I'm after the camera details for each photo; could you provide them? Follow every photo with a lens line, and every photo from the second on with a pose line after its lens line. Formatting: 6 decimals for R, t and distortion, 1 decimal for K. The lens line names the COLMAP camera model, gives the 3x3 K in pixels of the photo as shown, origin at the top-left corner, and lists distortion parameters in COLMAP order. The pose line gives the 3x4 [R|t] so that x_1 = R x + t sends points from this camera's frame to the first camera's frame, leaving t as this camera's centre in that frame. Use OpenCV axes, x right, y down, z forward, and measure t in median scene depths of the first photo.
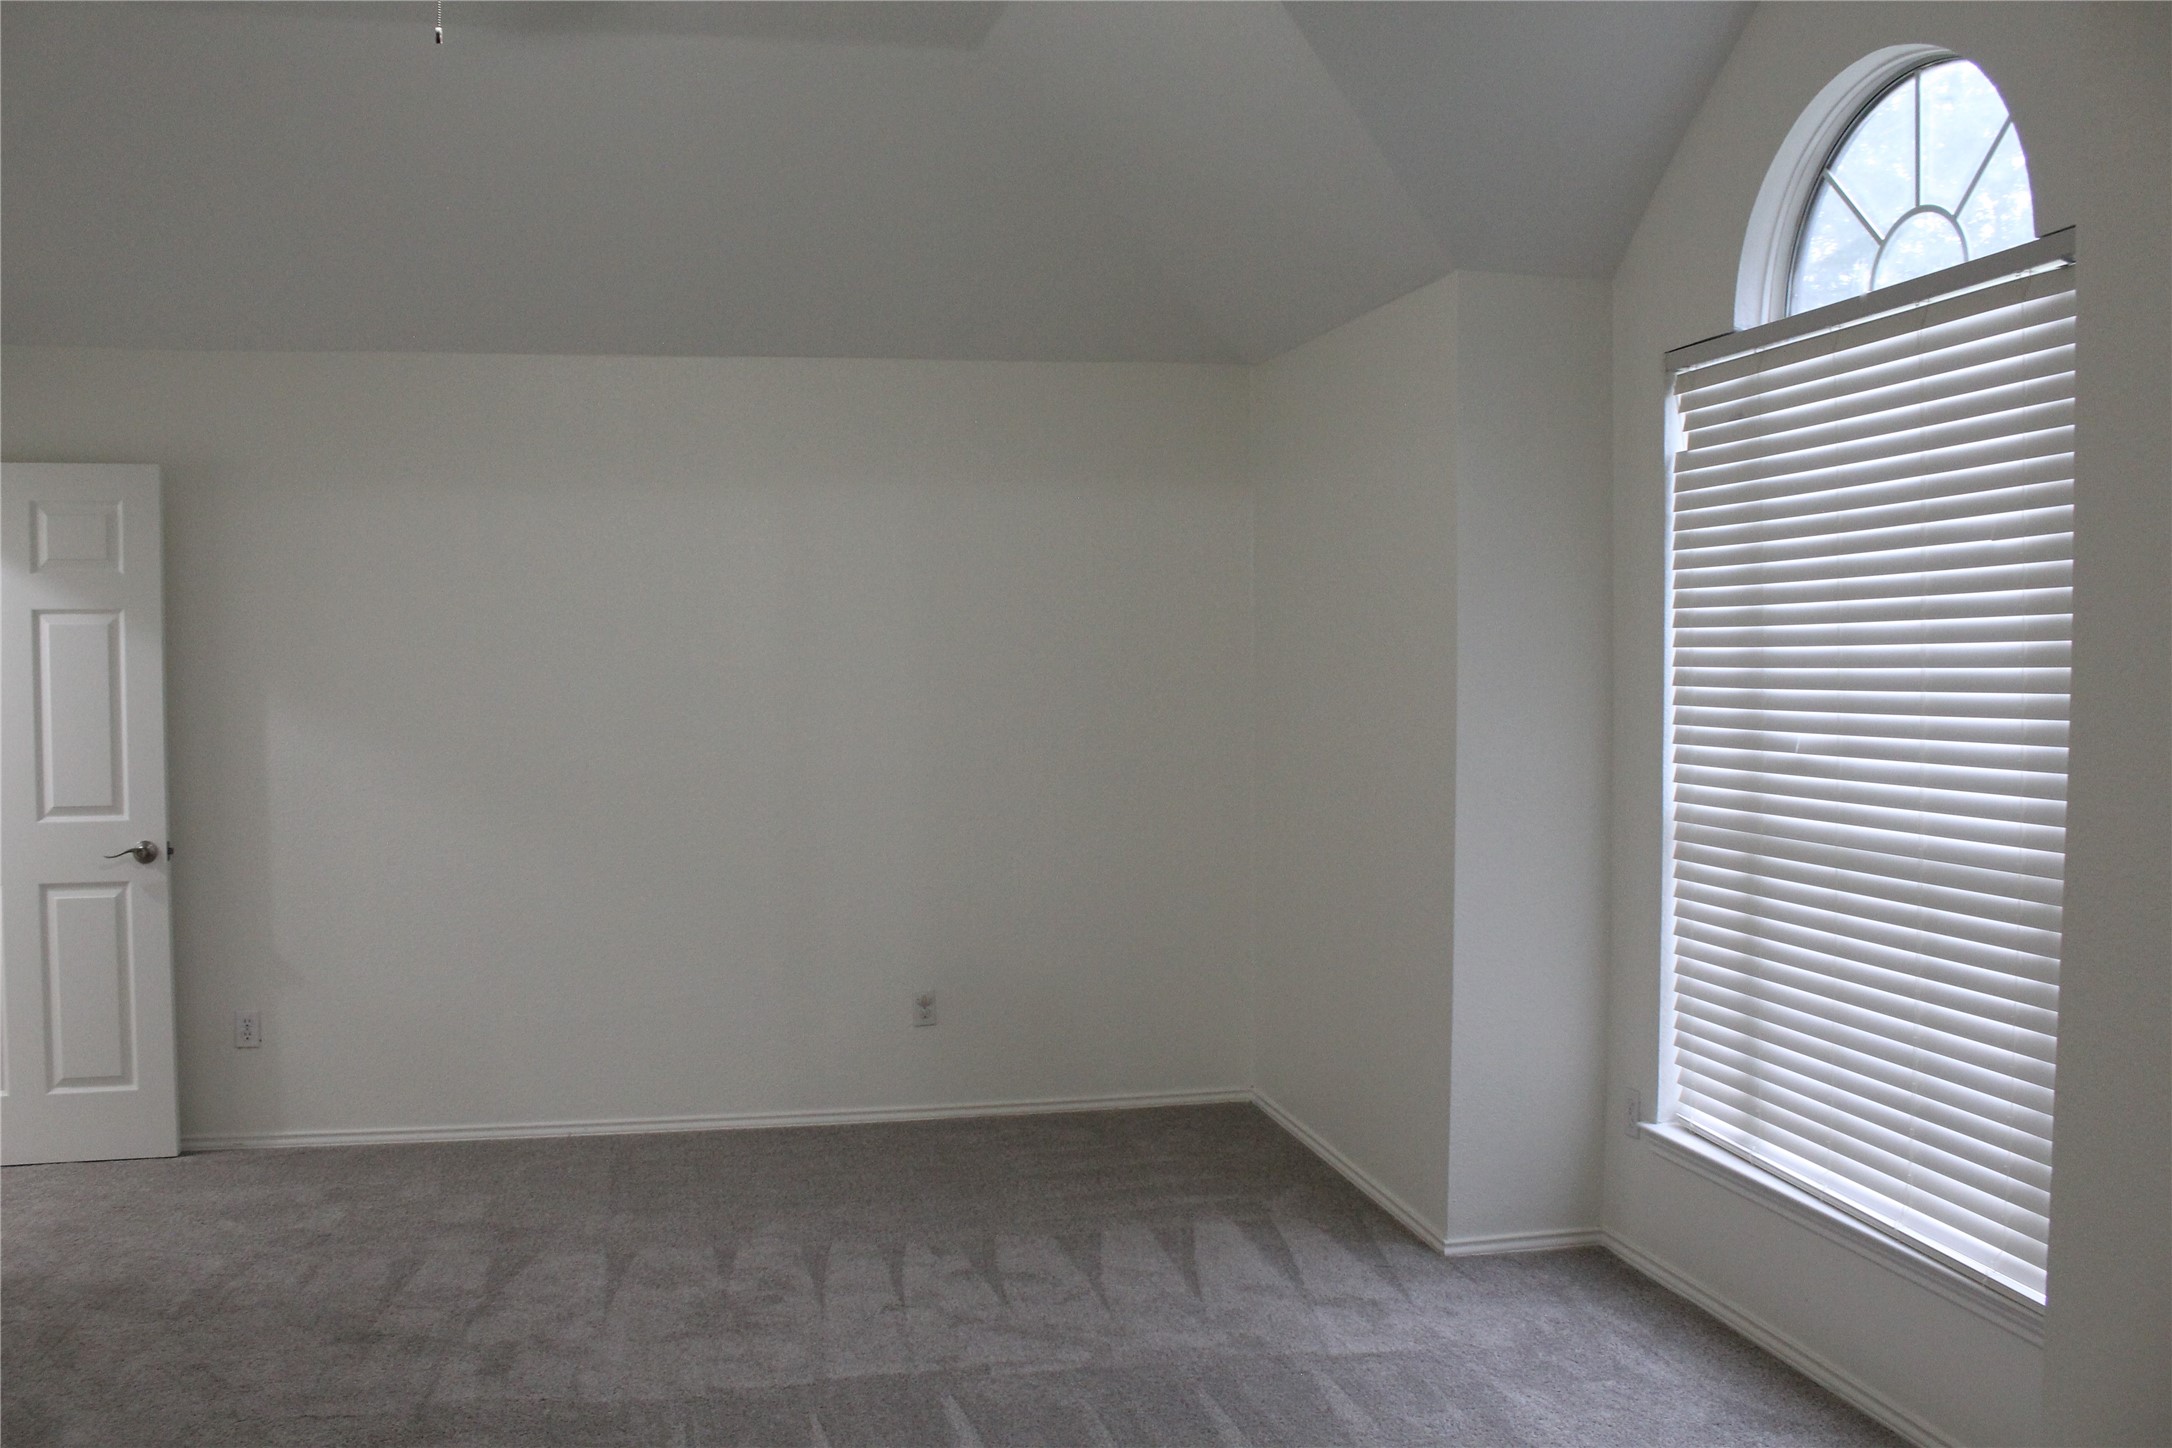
lens RADIAL K [[1813.4, 0, 1090.7], [0, 1813.4, 708.9], [0, 0, 1]] dist [-0.143956, 0.094916]
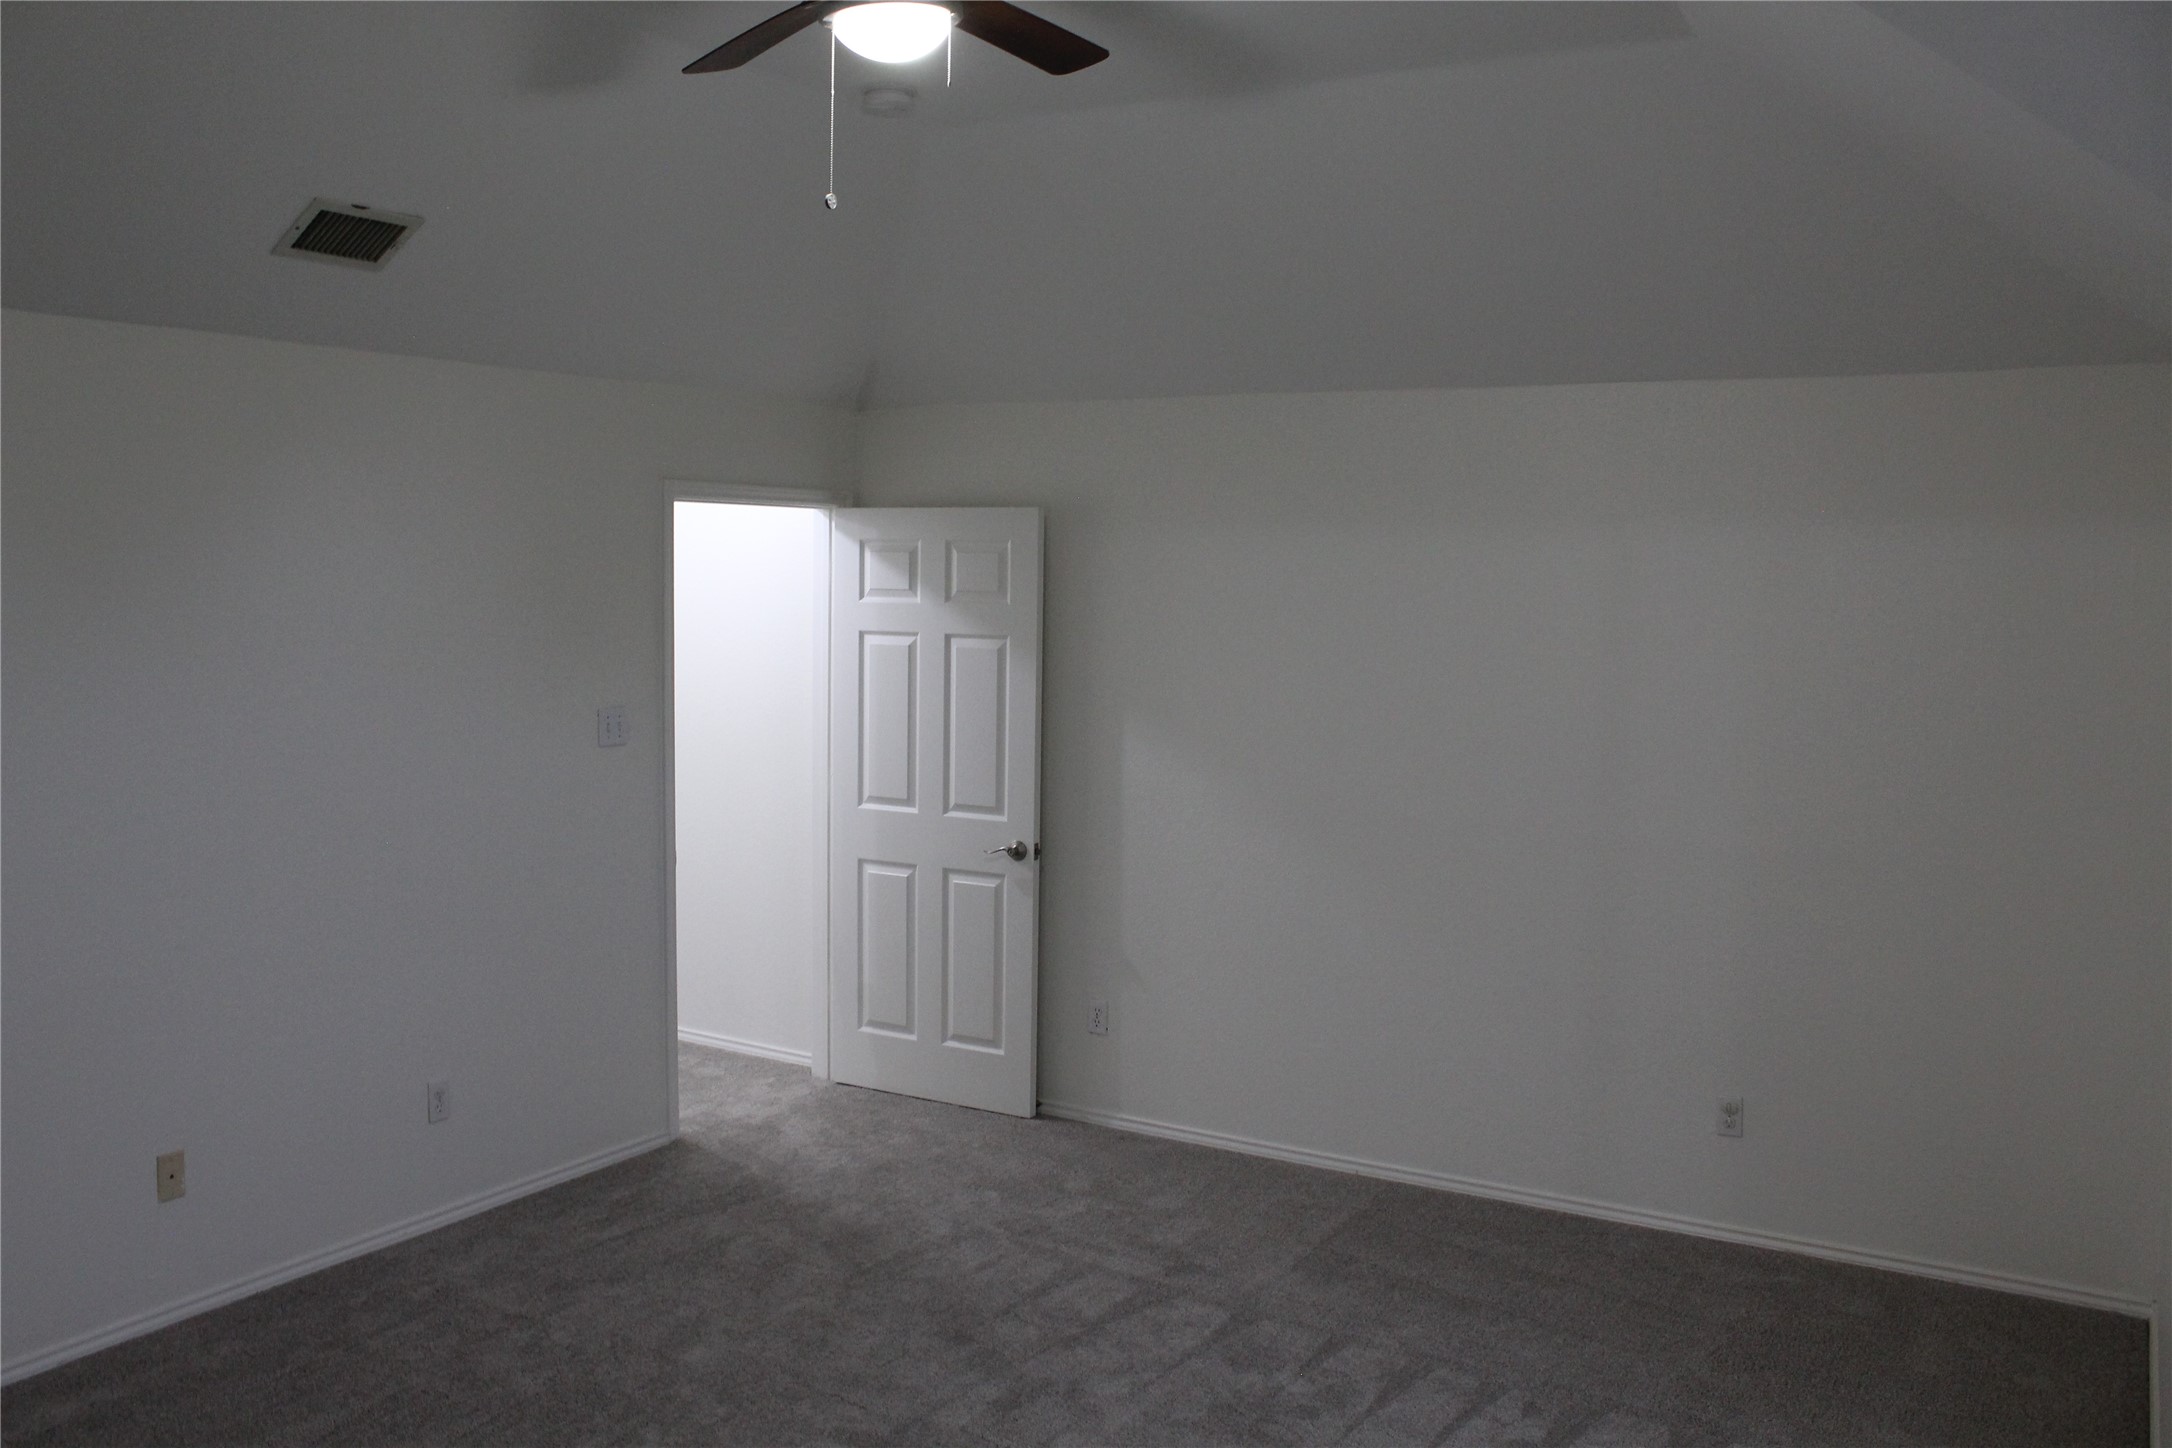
lens RADIAL K [[1813.4, 0, 1089.3], [0, 1813.4, 730.4], [0, 0, 1]] dist [-0.143956, 0.094916]
pose [[0.734446, 0.077157, -0.674267, 0.282276], [-0.042017, 0.996780, 0.068296, -0.078622], [0.677365, -0.021828, 0.735323, 0.171745]]
